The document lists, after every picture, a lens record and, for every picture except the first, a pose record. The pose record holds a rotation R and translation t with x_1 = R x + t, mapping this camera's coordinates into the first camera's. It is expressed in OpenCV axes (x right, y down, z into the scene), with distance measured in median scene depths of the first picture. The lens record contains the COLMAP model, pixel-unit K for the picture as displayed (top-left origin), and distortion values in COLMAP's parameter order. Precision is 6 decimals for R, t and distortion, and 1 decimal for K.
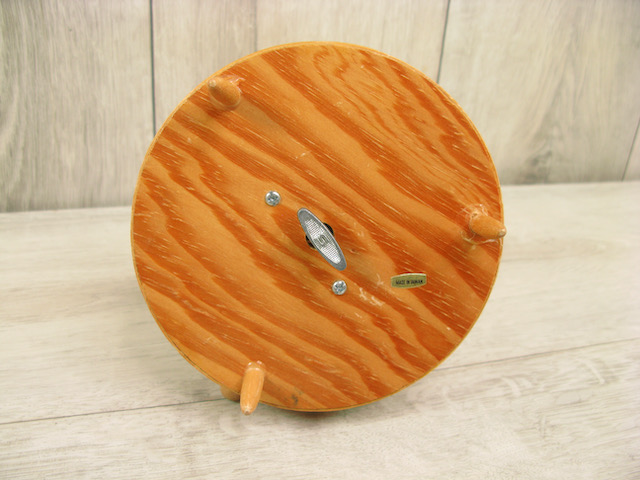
lens RADIAL K [[622.3, 0, 310.2], [0, 622.3, 244.1], [0, 0, 1]] dist [-0.111415, 0.000000]
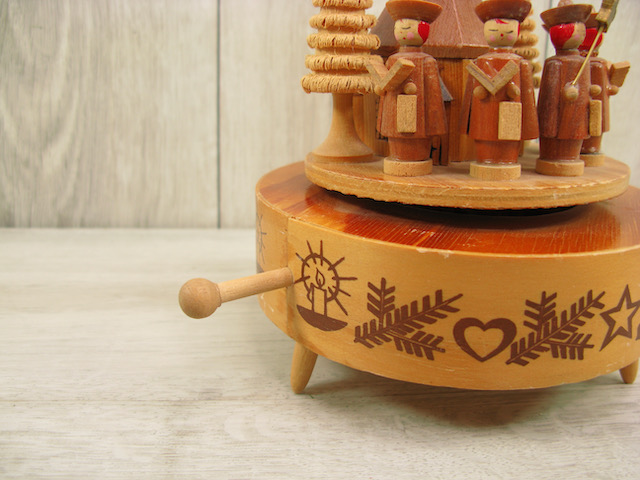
lens RADIAL K [[622.3, 0, 315.6], [0, 622.3, 245.2], [0, 0, 1]] dist [-0.111415, 0.000000]
pose [[0.984115, 0.008145, -0.177347, 0.054817], [-0.046332, 0.976113, -0.212268, 0.157144], [0.171382, 0.217112, 0.960984, 0.191060]]
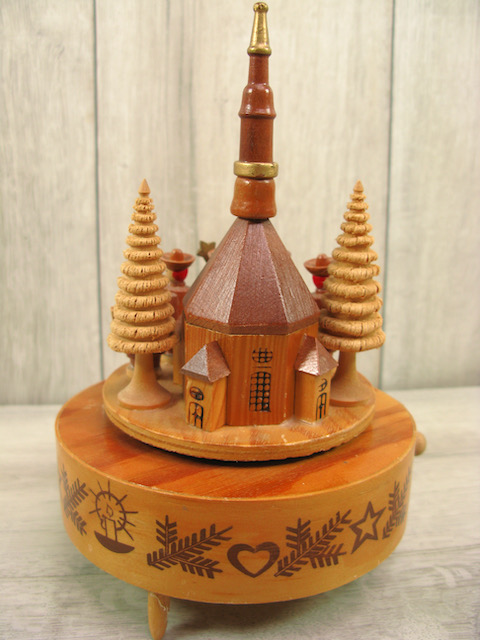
lens RADIAL K [[622.3, 0, 218.5], [0, 622.3, 319.9], [0, 0, 1]] dist [-0.111415, 0.000000]
pose [[0.985147, -0.034007, -0.168310, 0.128593], [-0.016680, 0.956605, -0.290911, 0.104982], [0.170899, 0.289397, 0.941829, 0.043744]]
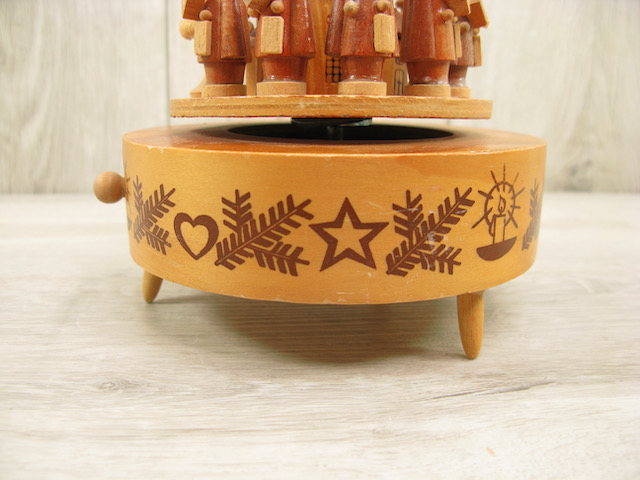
lens RADIAL K [[622.3, 0, 316.3], [0, 622.3, 239.4], [0, 0, 1]] dist [-0.111415, 0.000000]
pose [[0.979975, -0.014071, -0.198623, 0.221426], [-0.040482, 0.962588, -0.267928, 0.306791], [0.194963, 0.270603, 0.942743, 0.105019]]
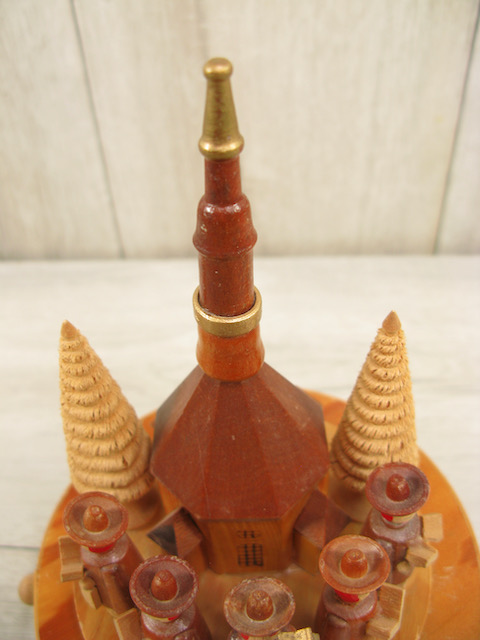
lens RADIAL K [[622.3, 0, 233.5], [0, 622.3, 315.0], [0, 0, 1]] dist [-0.111415, 0.000000]
pose [[0.944666, 0.122146, -0.304445, 0.239200], [-0.041850, 0.965381, 0.257463, -0.269530], [0.325354, -0.230476, 0.917075, 0.187935]]
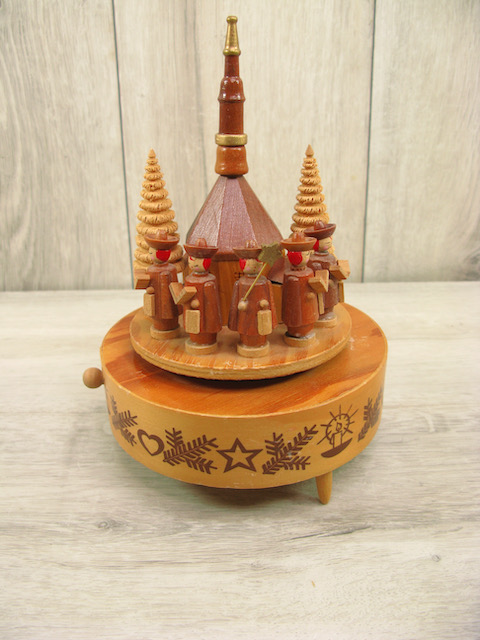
lens RADIAL K [[622.3, 0, 227.3], [0, 622.3, 312.1], [0, 0, 1]] dist [-0.111415, 0.000000]
pose [[0.959414, 0.020453, -0.281259, 0.337461], [-0.048541, 0.994457, -0.093265, 0.102650], [0.277792, 0.103132, 0.955089, -0.181800]]
